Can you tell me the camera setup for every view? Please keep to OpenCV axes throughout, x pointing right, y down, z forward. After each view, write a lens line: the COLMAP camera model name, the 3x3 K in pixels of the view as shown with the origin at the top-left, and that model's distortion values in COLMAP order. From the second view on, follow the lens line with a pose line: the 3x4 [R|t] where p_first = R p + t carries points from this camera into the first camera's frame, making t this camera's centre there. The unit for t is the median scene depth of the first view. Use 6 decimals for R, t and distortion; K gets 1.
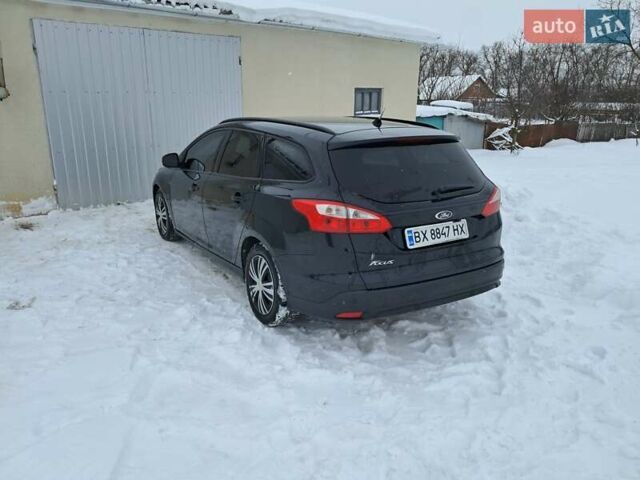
lens RADIAL K [[486.2, 0, 320.0], [0, 486.2, 240.0], [0, 0, 1]] dist [0.003601, 0.003494]
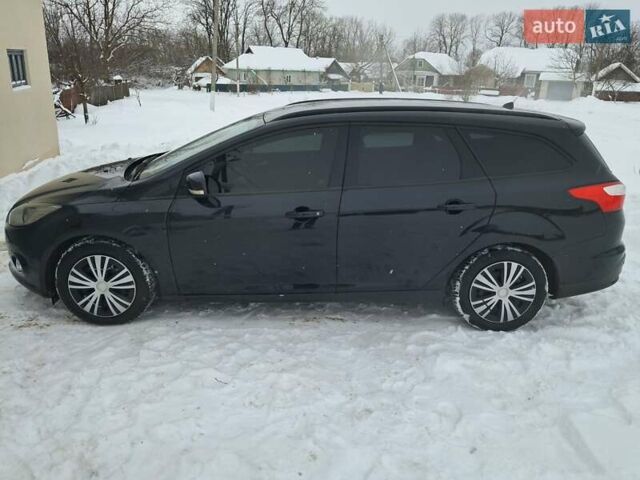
lens RADIAL K [[486.8, 0, 320.0], [0, 486.8, 240.0], [0, 0, 1]] dist [0.008315, -0.002871]
pose [[0.540361, -0.272948, 0.795933, -0.952115], [0.214621, 0.959347, 0.183281, -0.229900], [-0.813601, 0.071786, 0.576974, 0.701014]]
